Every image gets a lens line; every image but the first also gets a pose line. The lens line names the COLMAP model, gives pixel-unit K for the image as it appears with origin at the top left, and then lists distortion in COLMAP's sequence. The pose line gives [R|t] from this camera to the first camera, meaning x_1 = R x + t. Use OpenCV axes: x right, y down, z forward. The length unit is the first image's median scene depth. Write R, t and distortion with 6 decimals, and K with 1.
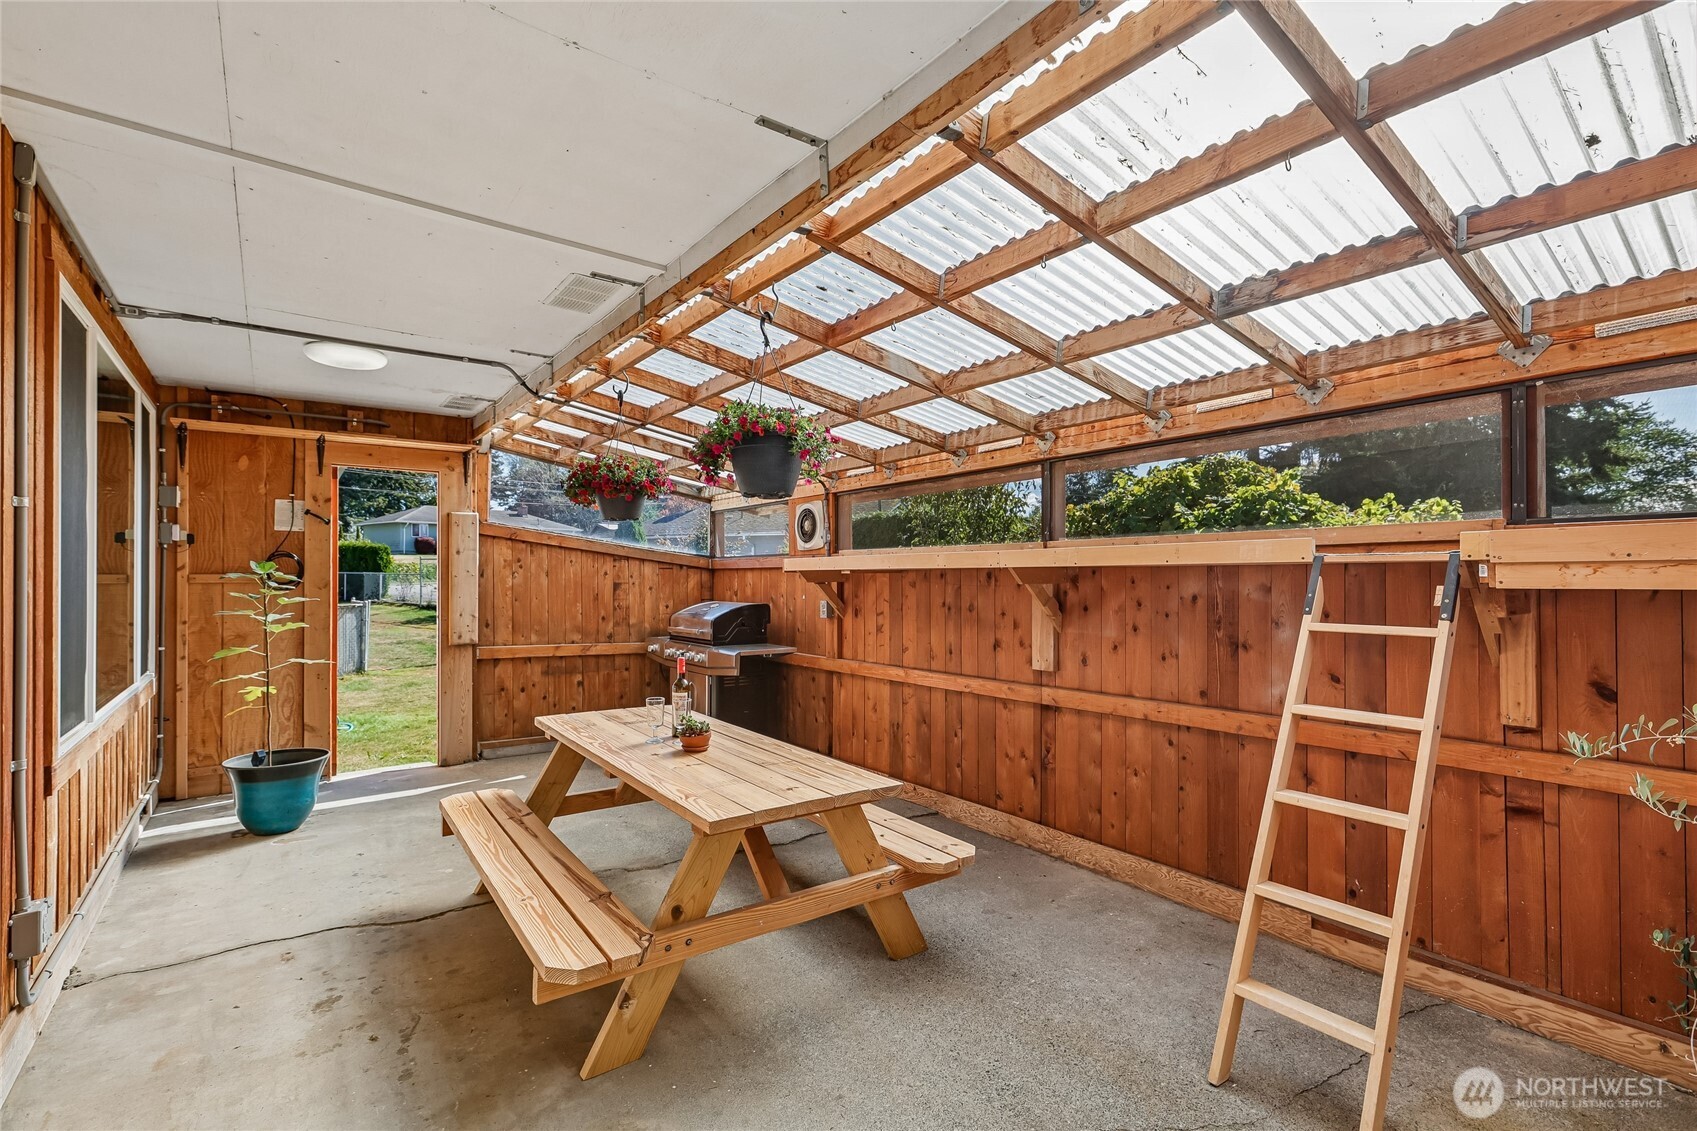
lens RADIAL K [[745.2, 0, 848.5], [0, 745.2, 565.5], [0, 0, 1]] dist [-0.003733, 0.000131]
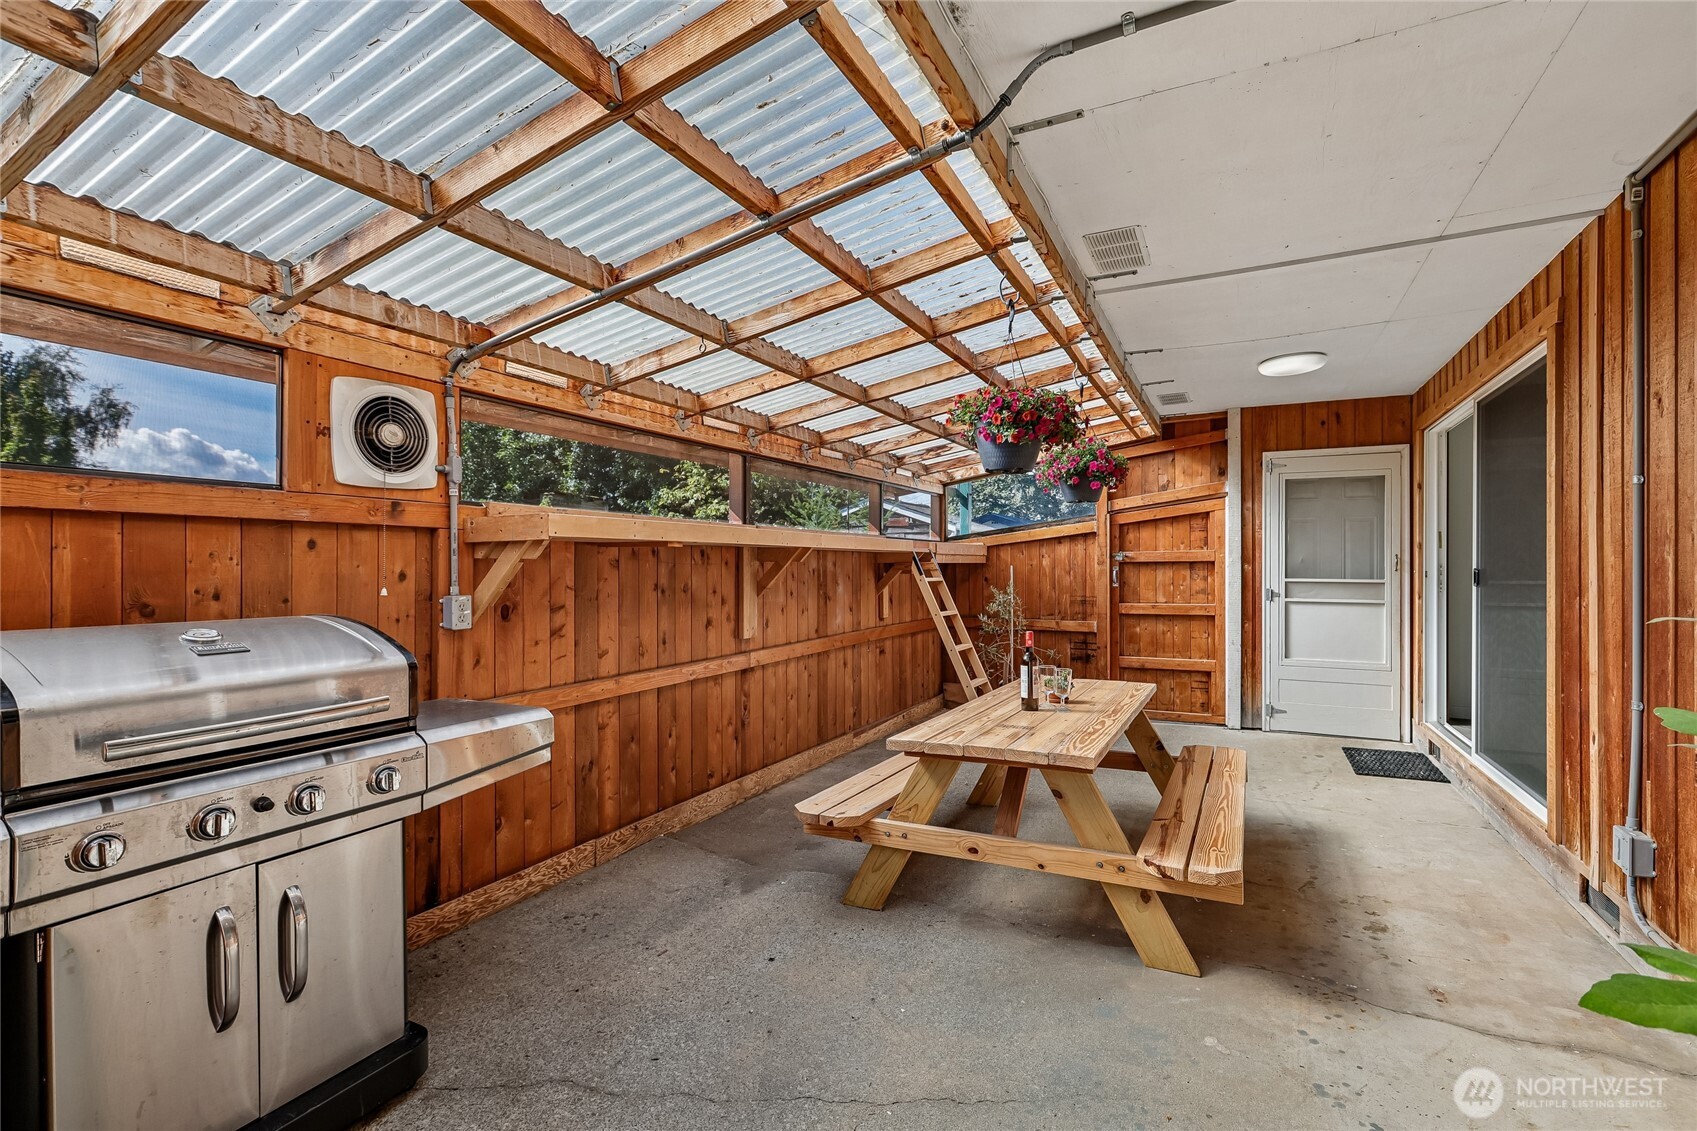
lens RADIAL K [[783.5, 0, 852.3], [0, 783.5, 559.5], [0, 0, 1]] dist [0.001521, 0.000361]
pose [[-0.443050, 0.009287, 0.896449, -0.980639], [-0.012151, 0.999792, -0.016363, 0.043362], [-0.896414, -0.018142, -0.442845, 1.550898]]
